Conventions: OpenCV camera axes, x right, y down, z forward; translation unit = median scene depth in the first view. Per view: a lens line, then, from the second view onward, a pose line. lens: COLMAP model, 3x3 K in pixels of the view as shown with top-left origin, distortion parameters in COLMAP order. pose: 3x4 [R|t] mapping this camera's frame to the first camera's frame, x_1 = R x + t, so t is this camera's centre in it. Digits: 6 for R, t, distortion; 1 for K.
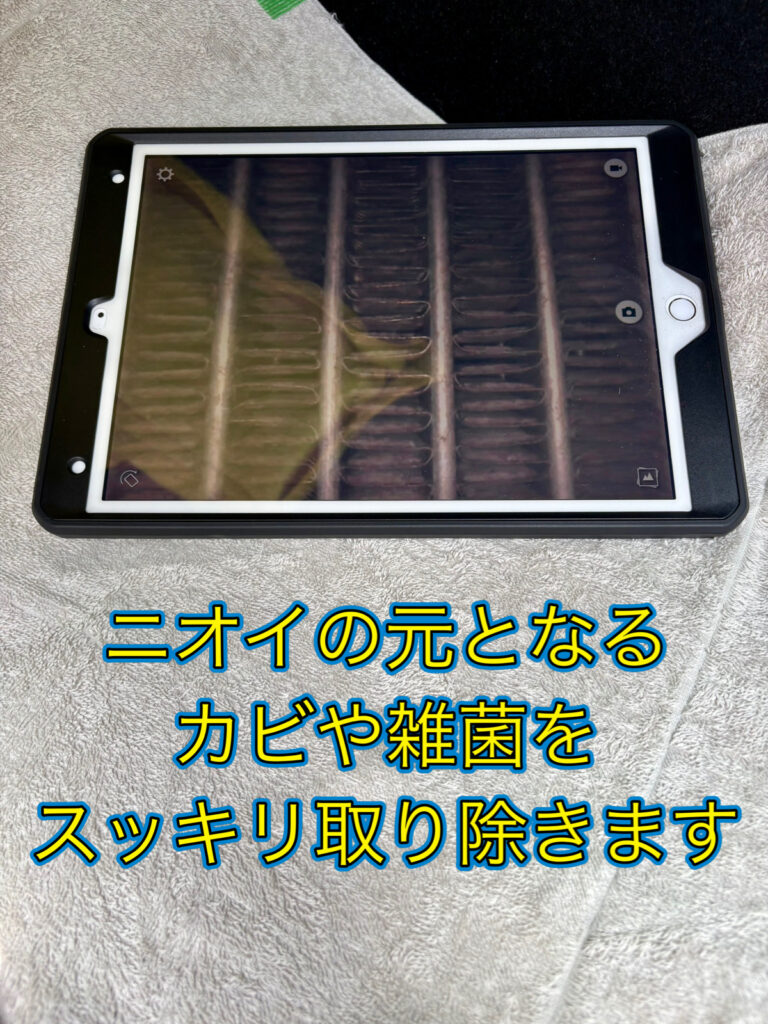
lens RADIAL K [[773.7, 0, 380.6], [0, 773.7, 508.3], [0, 0, 1]] dist [0.012907, -0.008876]
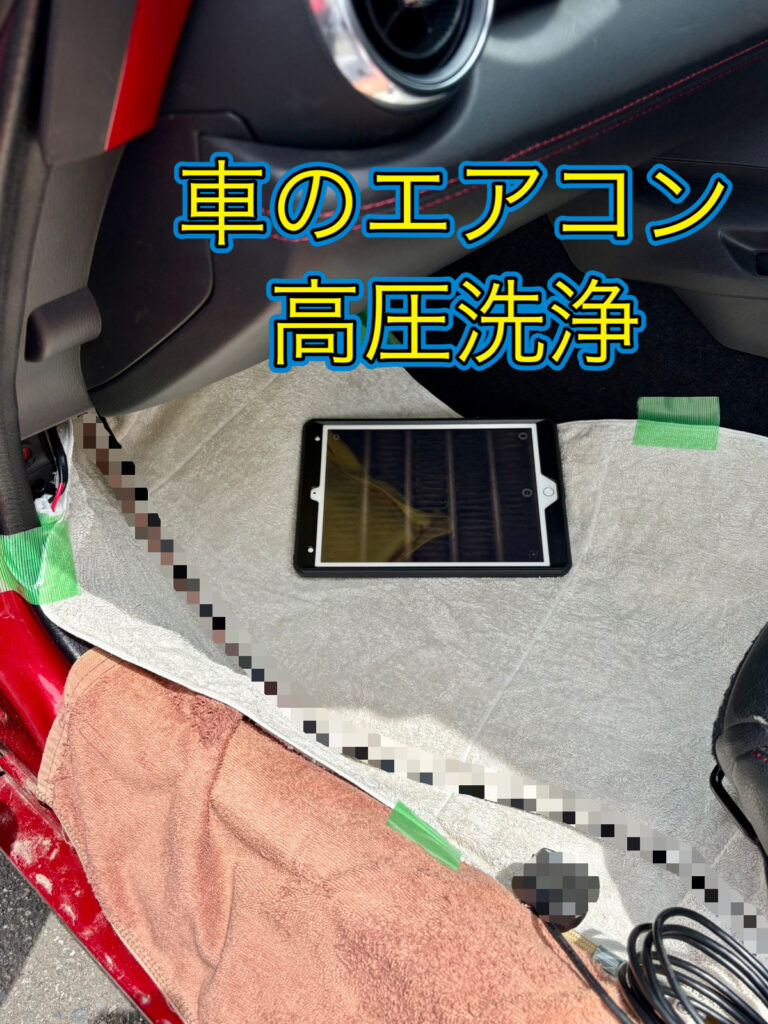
lens RADIAL K [[897.2, 0, 384.0], [0, 897.2, 512.0], [0, 0, 1]] dist [0.386166, -0.000007]
pose [[0.999958, 0.005025, 0.007726, -0.163195], [-0.003027, 0.970848, -0.239678, 0.506877], [-0.008705, 0.239644, 0.970822, -1.811112]]
